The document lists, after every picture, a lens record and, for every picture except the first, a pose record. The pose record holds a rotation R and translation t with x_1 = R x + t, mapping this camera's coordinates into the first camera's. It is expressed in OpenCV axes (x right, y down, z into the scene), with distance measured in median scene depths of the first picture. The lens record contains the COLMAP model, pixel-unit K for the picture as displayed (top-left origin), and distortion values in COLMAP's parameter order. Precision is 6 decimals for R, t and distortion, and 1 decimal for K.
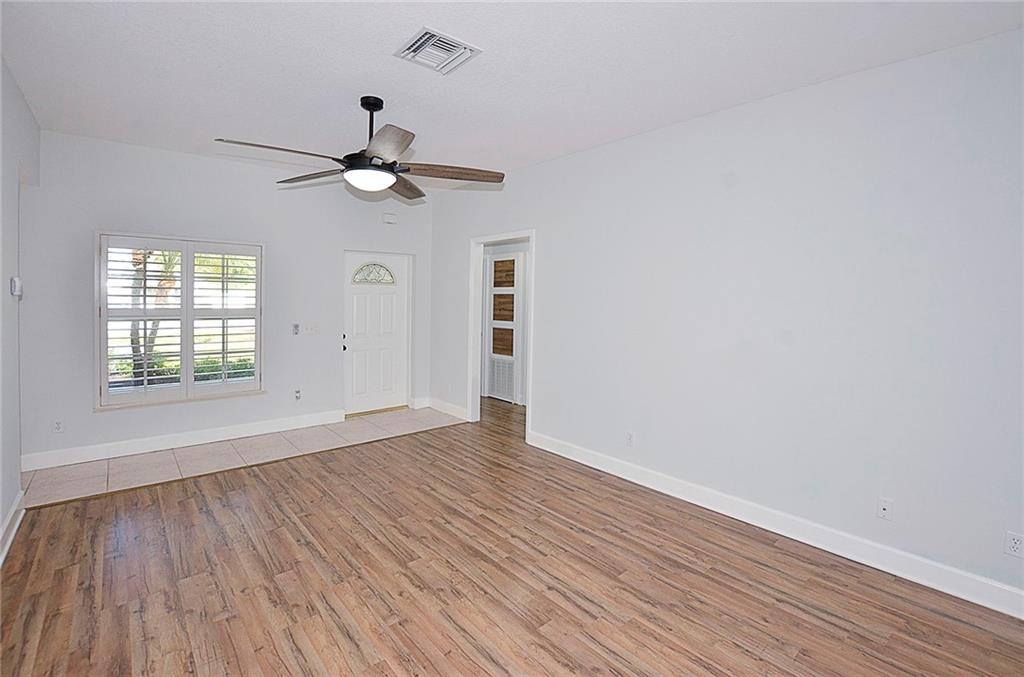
lens RADIAL K [[461.6, 0, 524.9], [0, 461.6, 300.6], [0, 0, 1]] dist [-0.018884, 0.003640]
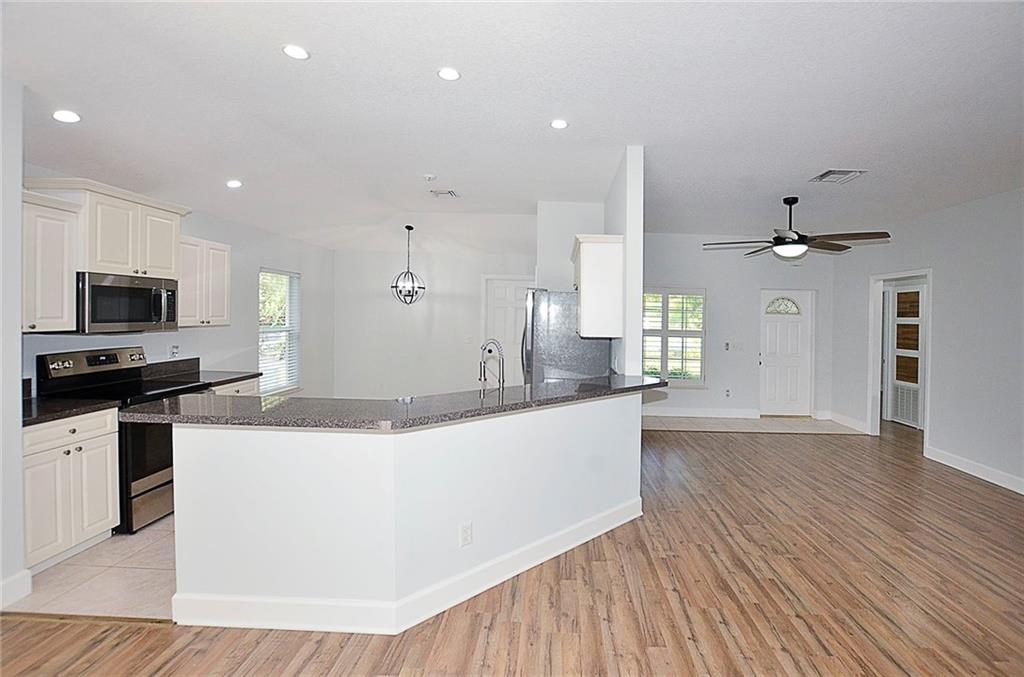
lens RADIAL K [[461.6, 0, 587.2], [0, 461.6, 301.6], [0, 0, 1]] dist [-0.018884, 0.003640]
pose [[0.772437, -0.009779, -0.635016, 0.079150], [-0.023126, 0.998785, -0.043511, -0.004596], [0.634670, 0.048295, 0.771273, -0.413248]]
